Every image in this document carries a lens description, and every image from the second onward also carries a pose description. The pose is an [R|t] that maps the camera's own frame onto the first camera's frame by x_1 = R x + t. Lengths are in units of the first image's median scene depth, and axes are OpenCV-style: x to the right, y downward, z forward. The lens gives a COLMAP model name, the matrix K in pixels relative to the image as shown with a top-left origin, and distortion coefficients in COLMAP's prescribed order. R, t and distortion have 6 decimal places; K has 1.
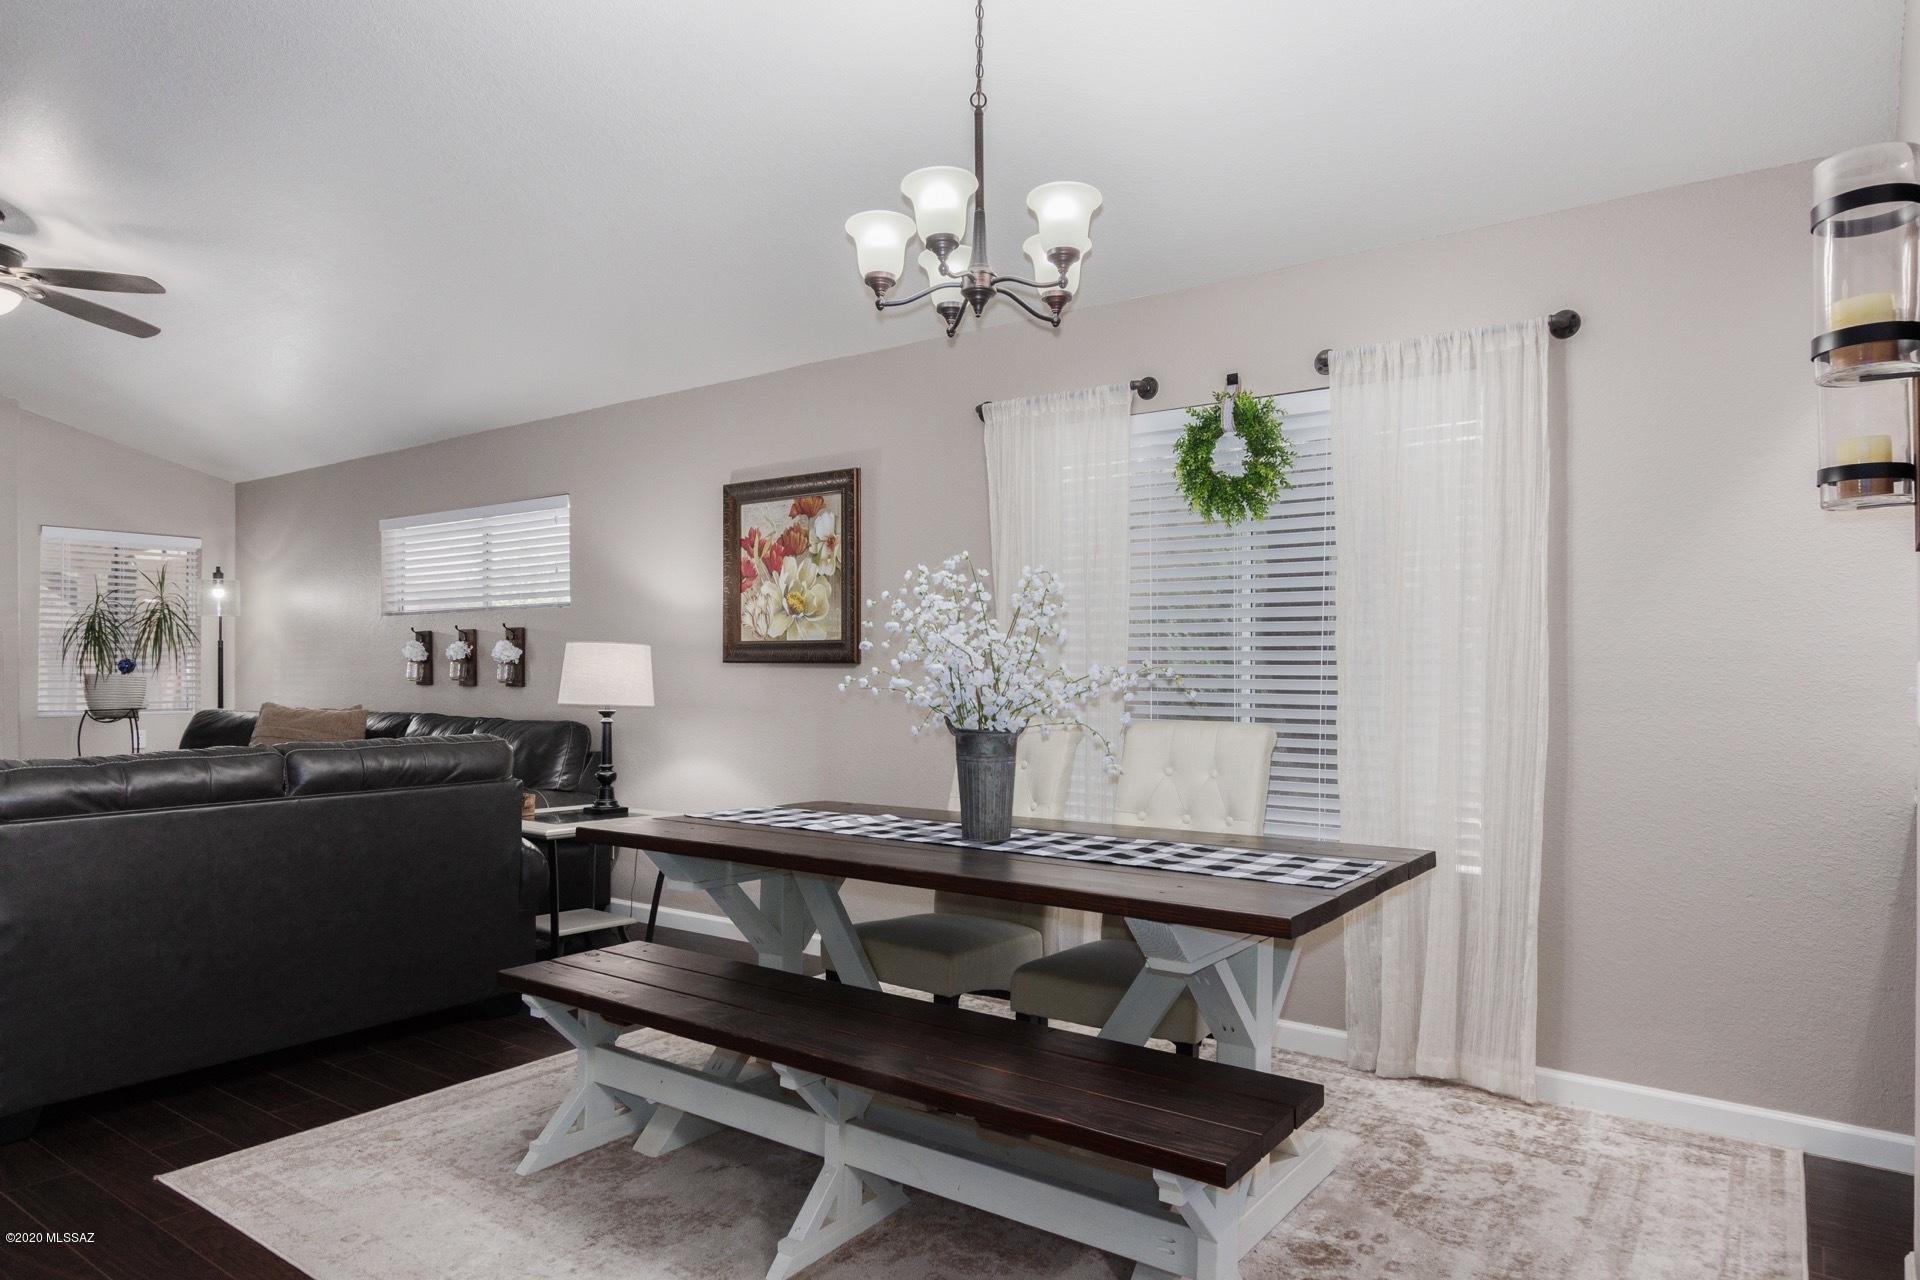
lens RADIAL K [[1184.1, 0, 962.4], [0, 1184.1, 681.5], [0, 0, 1]] dist [0.001451, 0.003274]
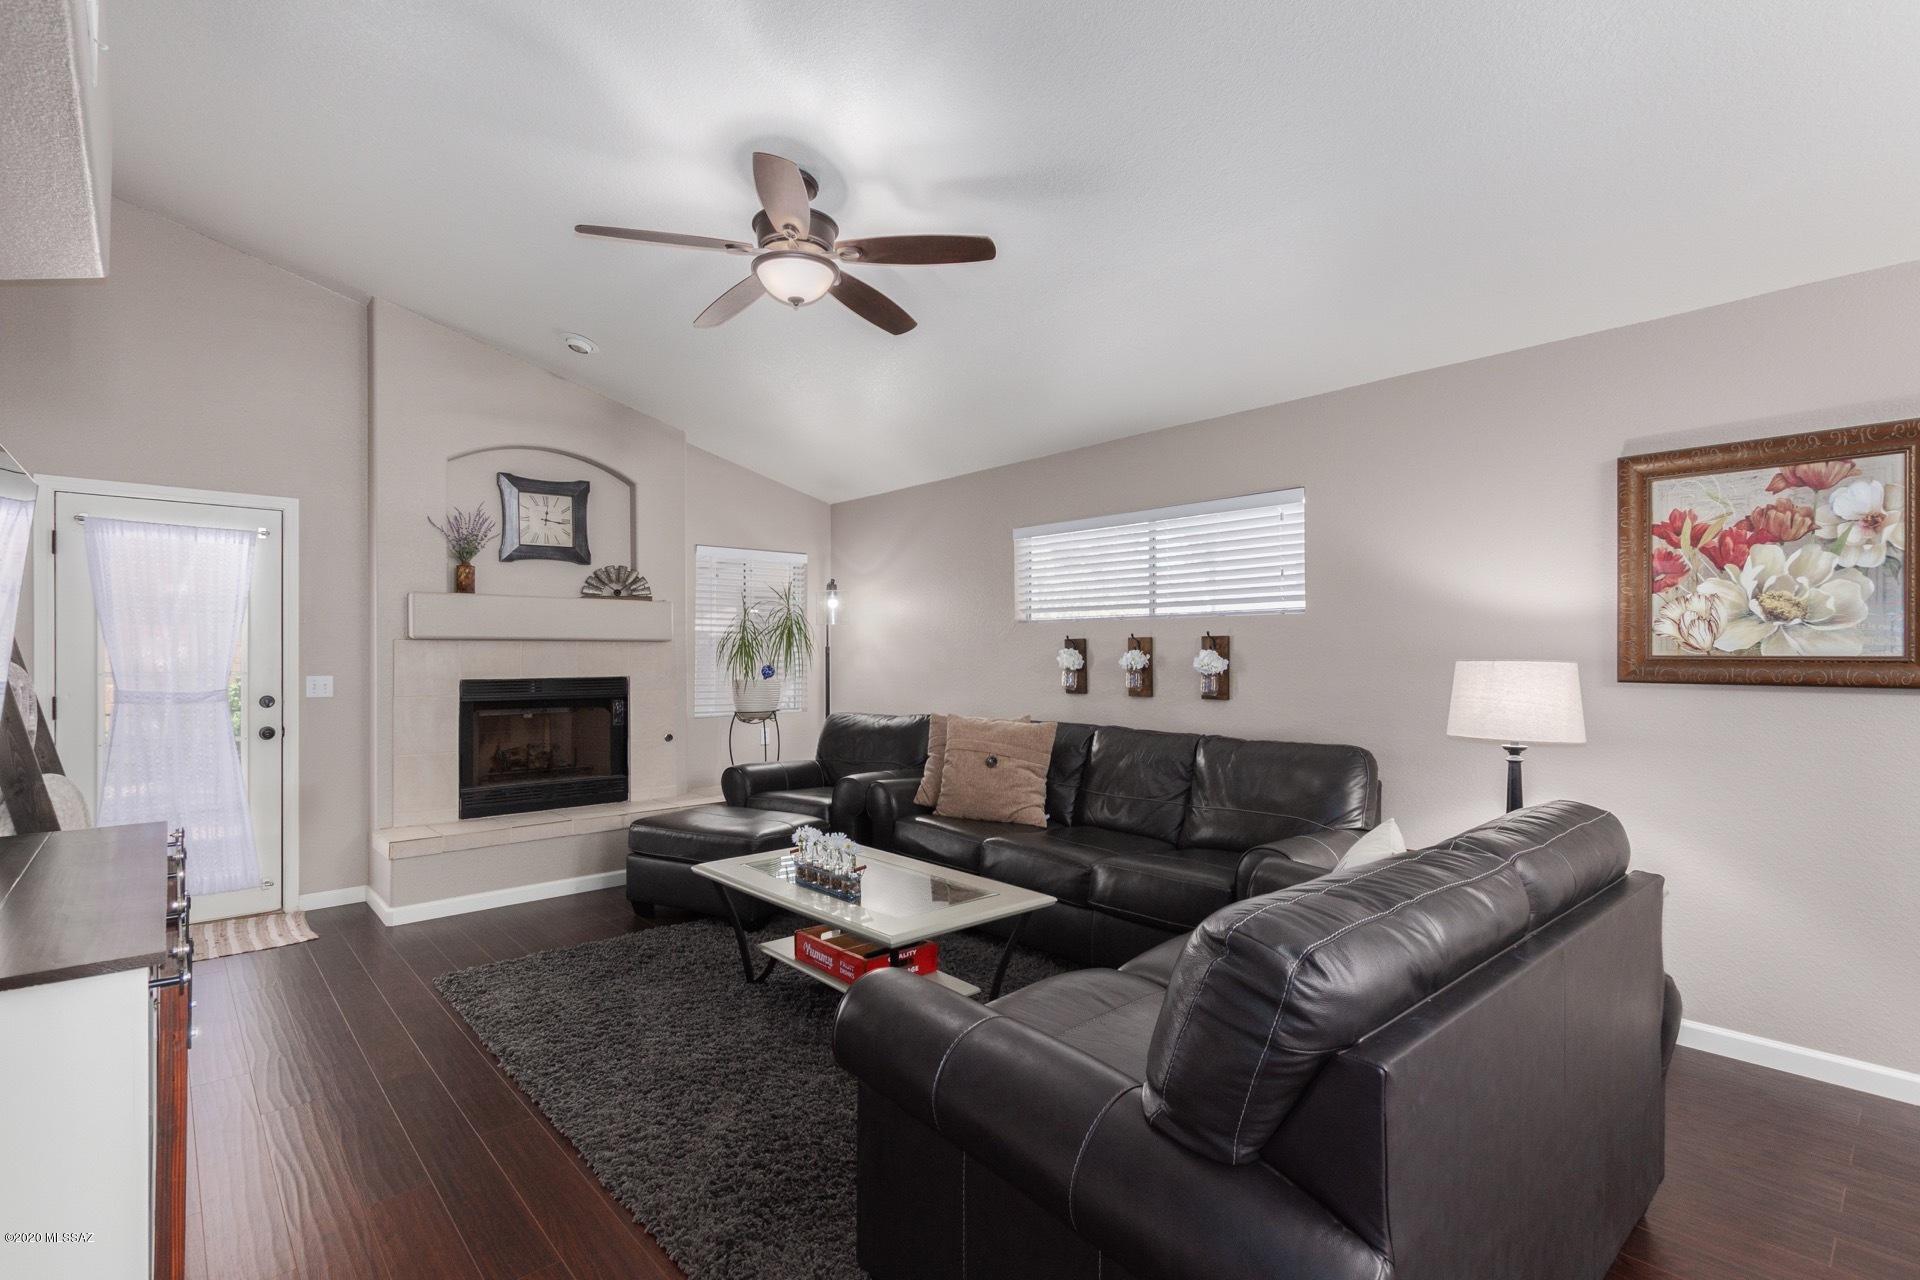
lens RADIAL K [[896.7, 0, 962.8], [0, 896.7, 642.3], [0, 0, 1]] dist [0.000560, 0.000796]
pose [[0.979309, -0.004478, -0.202319, -0.513259], [-0.000452, 0.999704, -0.024314, -0.028177], [0.202368, 0.023902, 0.979018, 0.328012]]
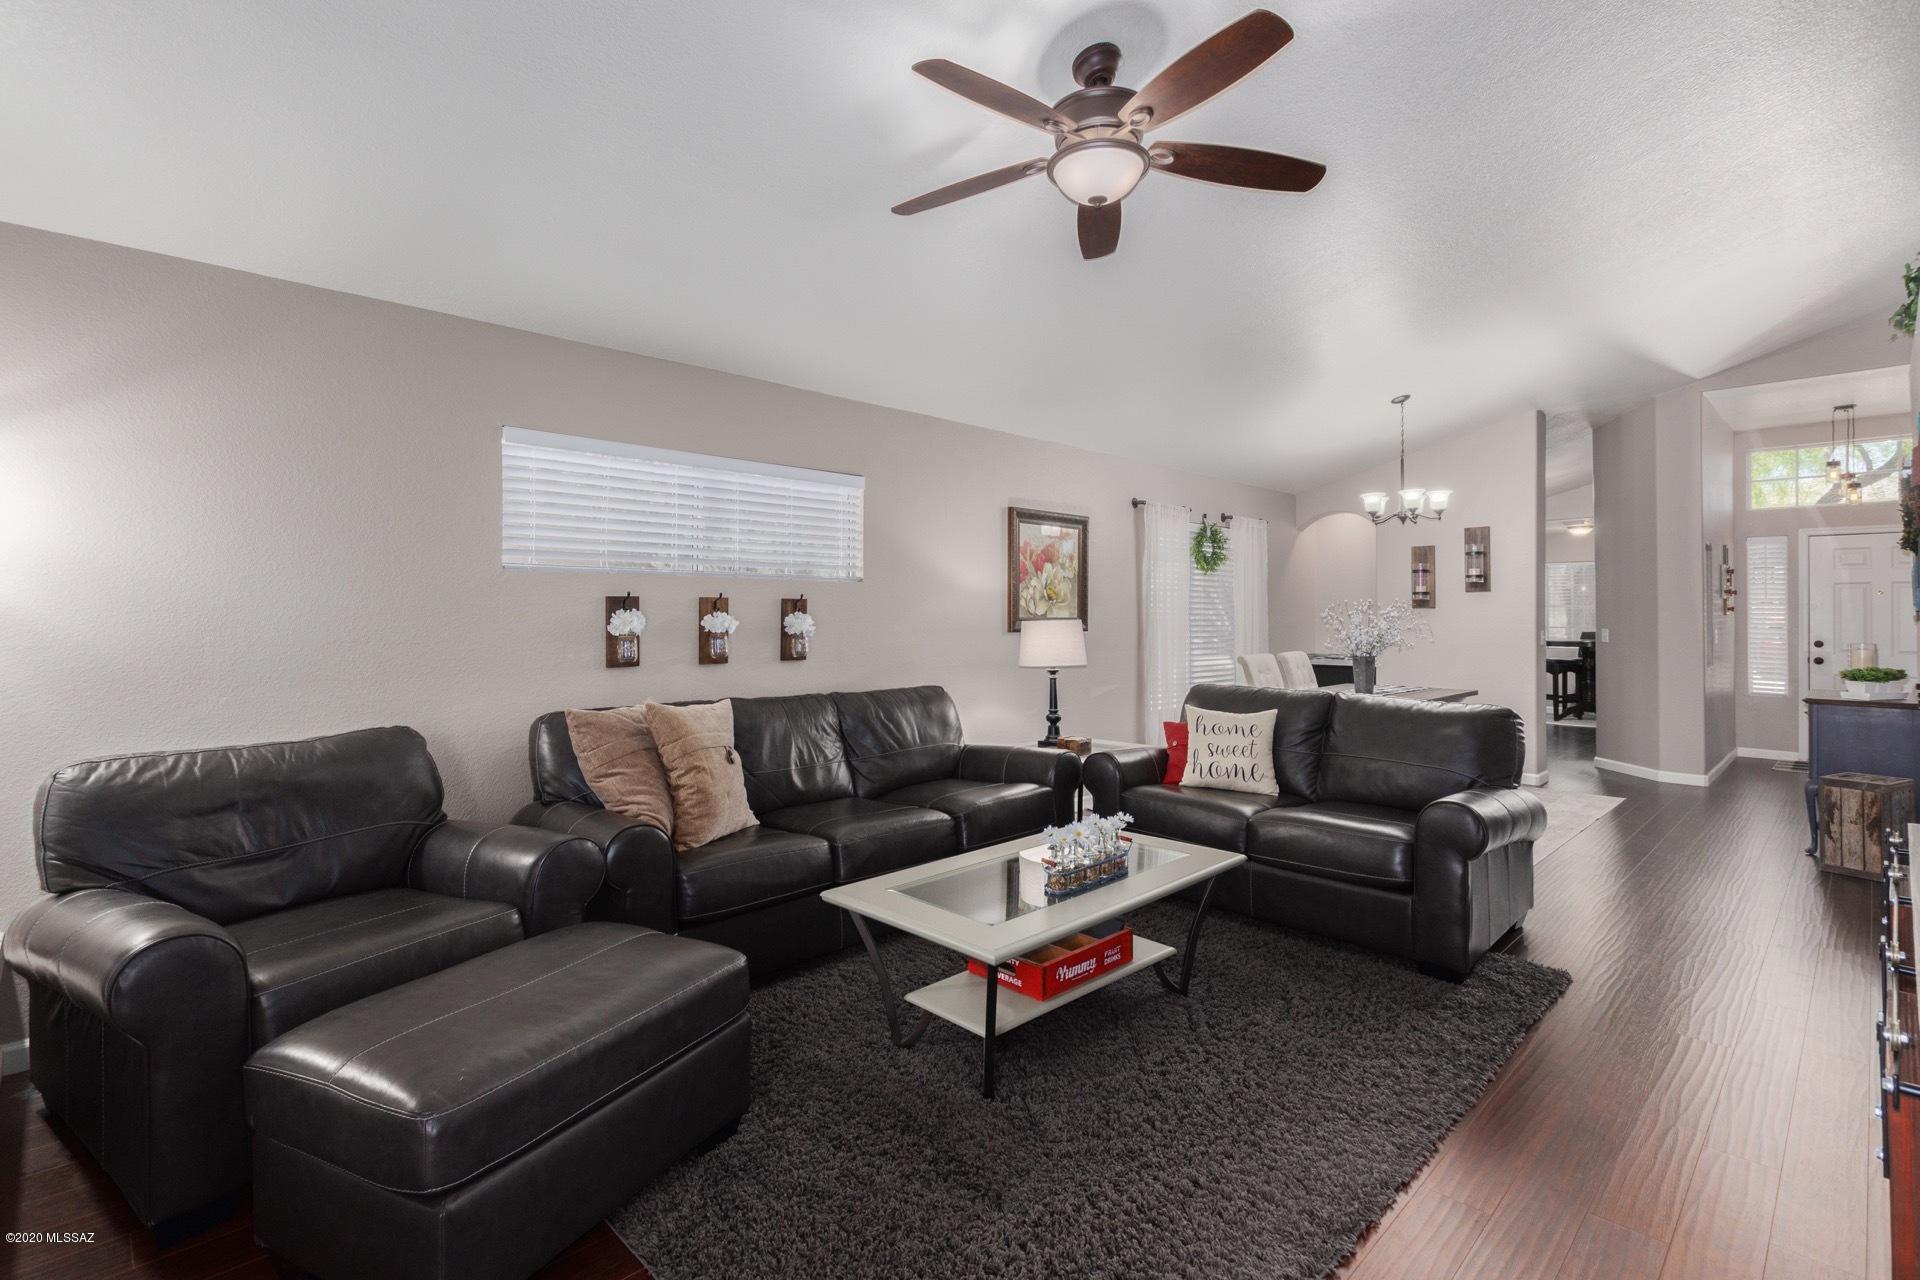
lens RADIAL K [[896.7, 0, 953.3], [0, 896.7, 623.6], [0, 0, 1]] dist [0.000560, 0.000796]
pose [[0.156979, -0.002355, 0.987599, -1.263437], [0.013899, 0.999903, 0.000176, -0.027998], [-0.987504, 0.013699, 0.156997, 0.908819]]
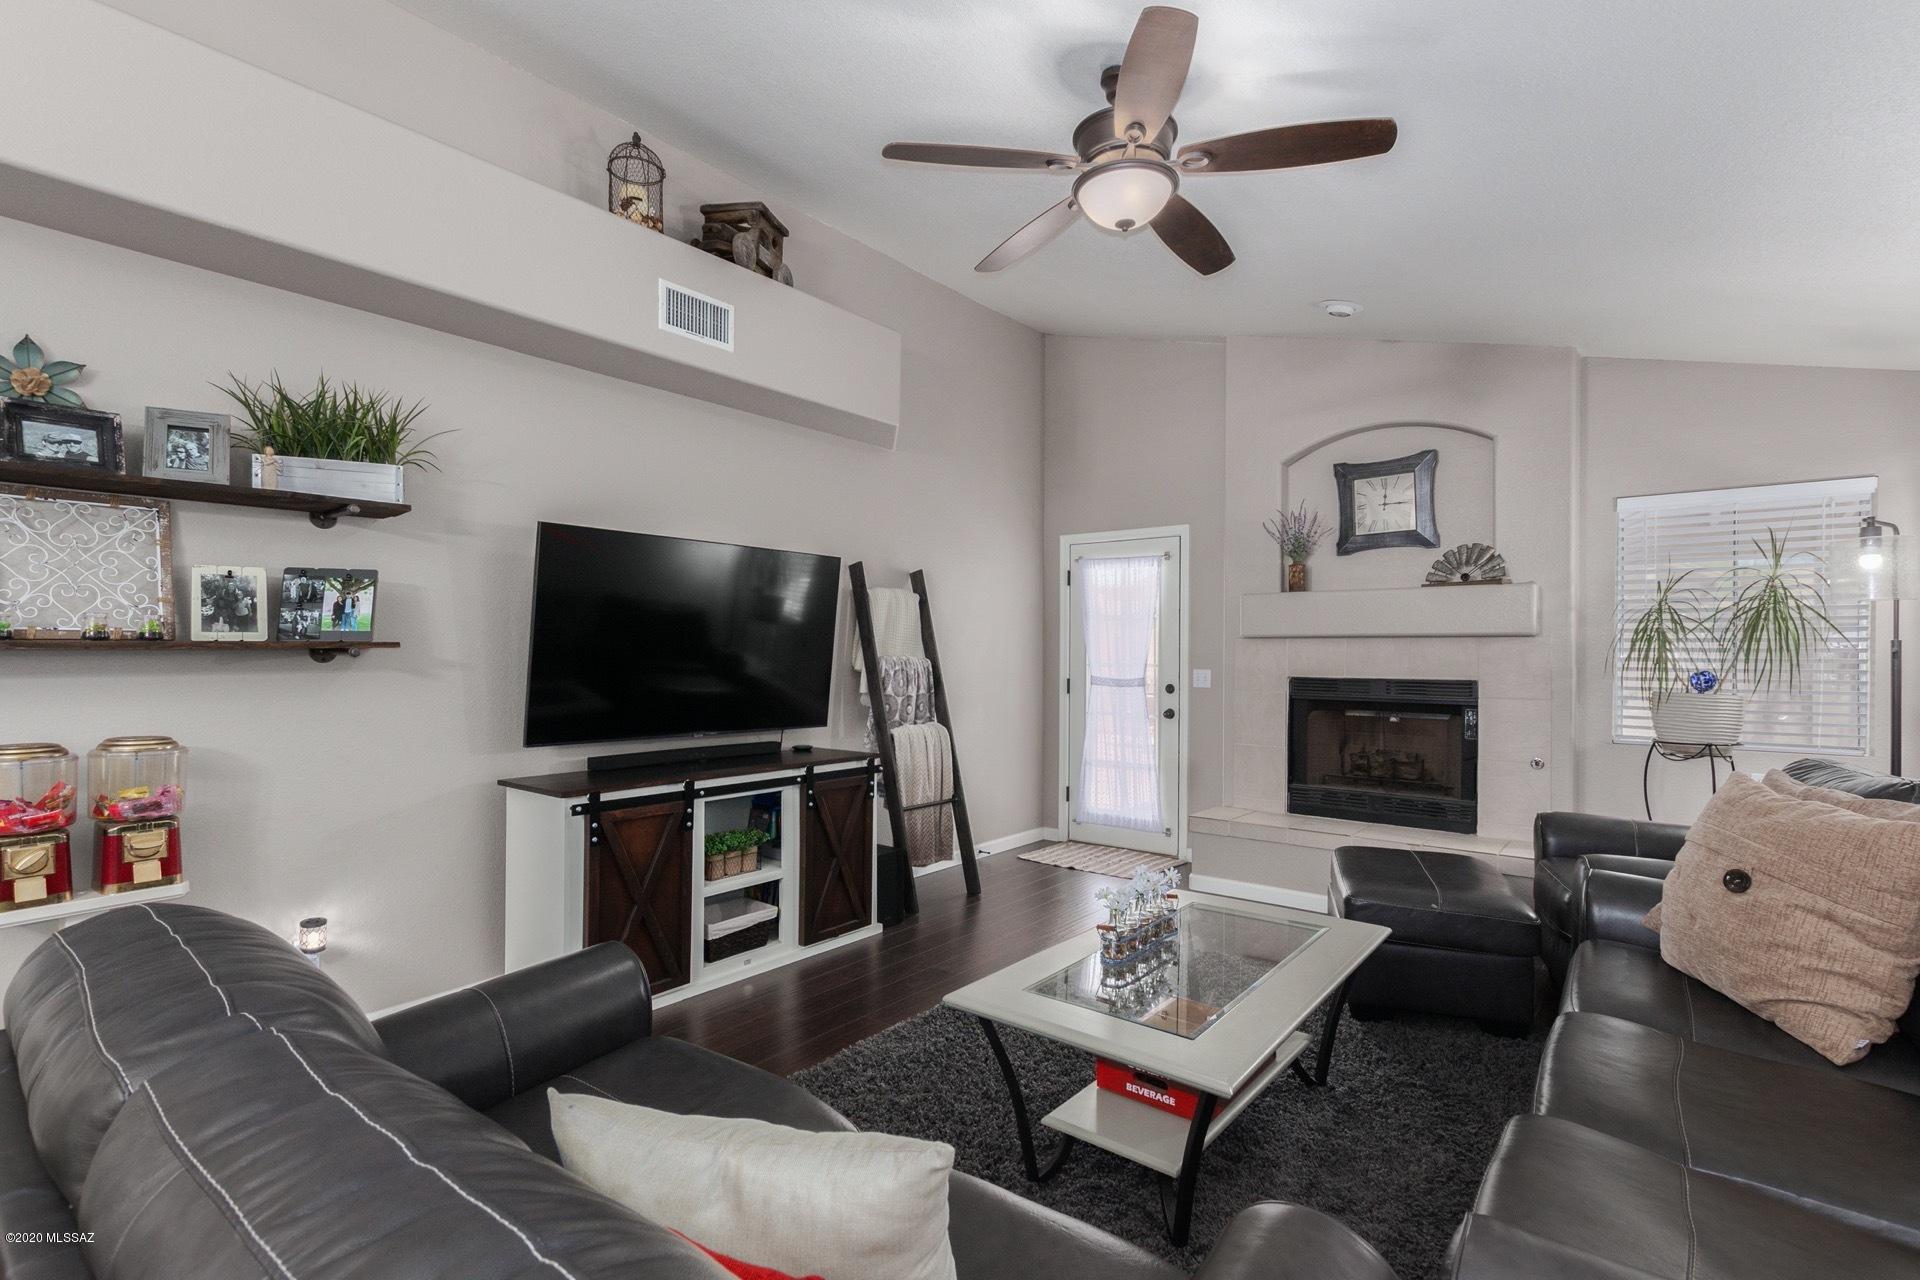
lens RADIAL K [[896.7, 0, 958.6], [0, 896.7, 637.4], [0, 0, 1]] dist [0.000560, 0.000796]
pose [[-0.049701, -0.017252, -0.998615, -0.235529], [-0.016628, 0.999727, -0.016444, -0.031887], [0.998626, 0.015788, -0.049974, 0.845948]]
